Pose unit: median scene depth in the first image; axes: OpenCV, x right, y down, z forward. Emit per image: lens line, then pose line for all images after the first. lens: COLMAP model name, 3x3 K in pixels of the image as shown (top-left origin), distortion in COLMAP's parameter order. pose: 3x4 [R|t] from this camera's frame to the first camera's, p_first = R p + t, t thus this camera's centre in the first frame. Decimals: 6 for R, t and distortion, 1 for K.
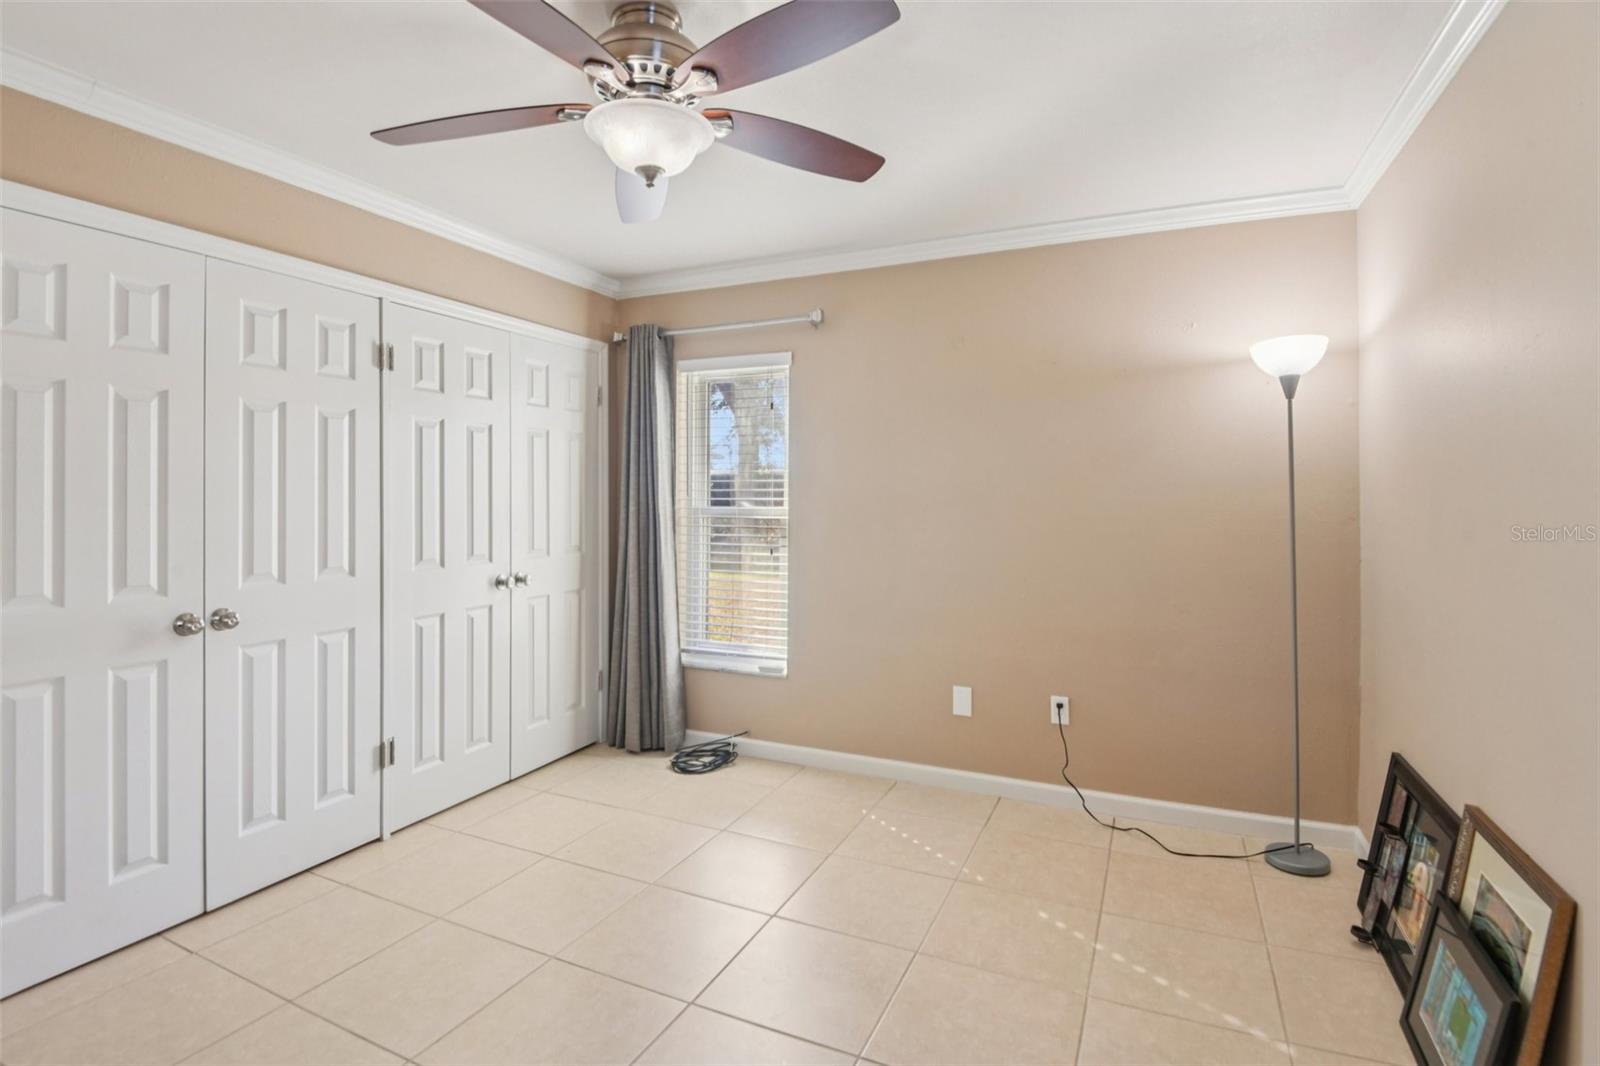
lens RADIAL K [[767.3, 0, 811.7], [0, 767.3, 496.1], [0, 0, 1]] dist [-0.005975, -0.000914]
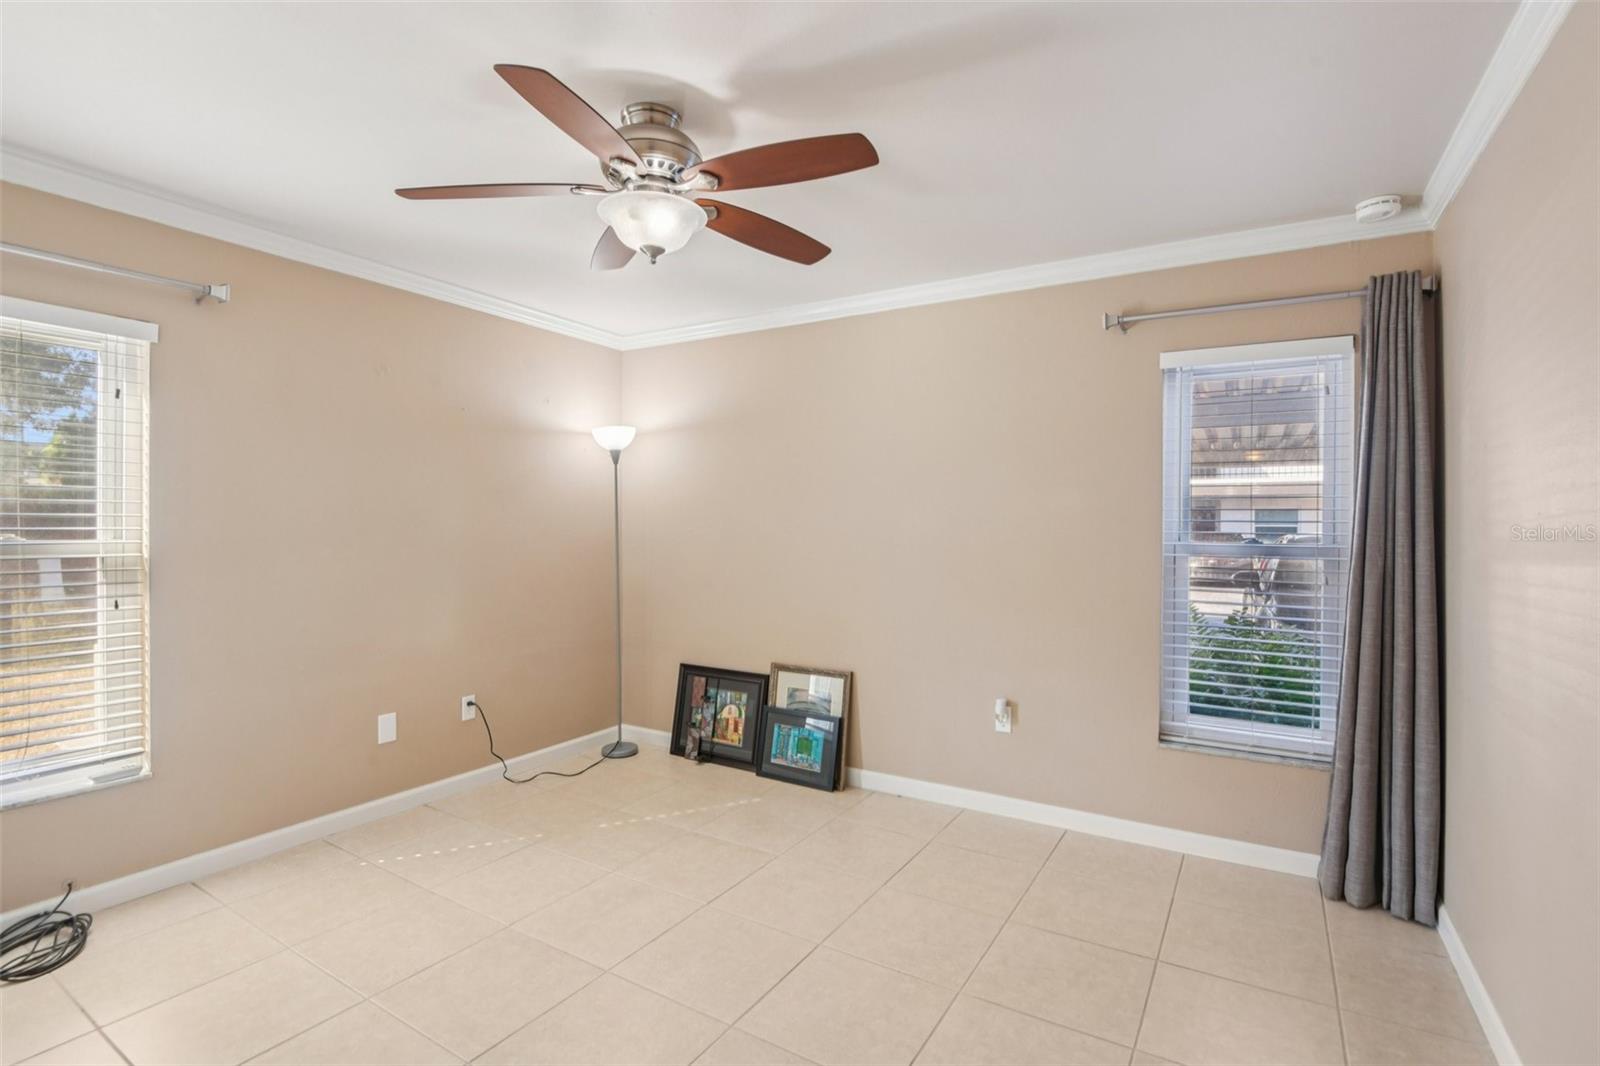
lens RADIAL K [[767.3, 0, 801.1], [0, 767.3, 530.7], [0, 0, 1]] dist [-0.005975, -0.000914]
pose [[0.117143, -0.007885, 0.993084, -0.777925], [-0.006192, 0.999943, 0.008670, -0.004443], [-0.993096, -0.007165, 0.117087, 0.360432]]
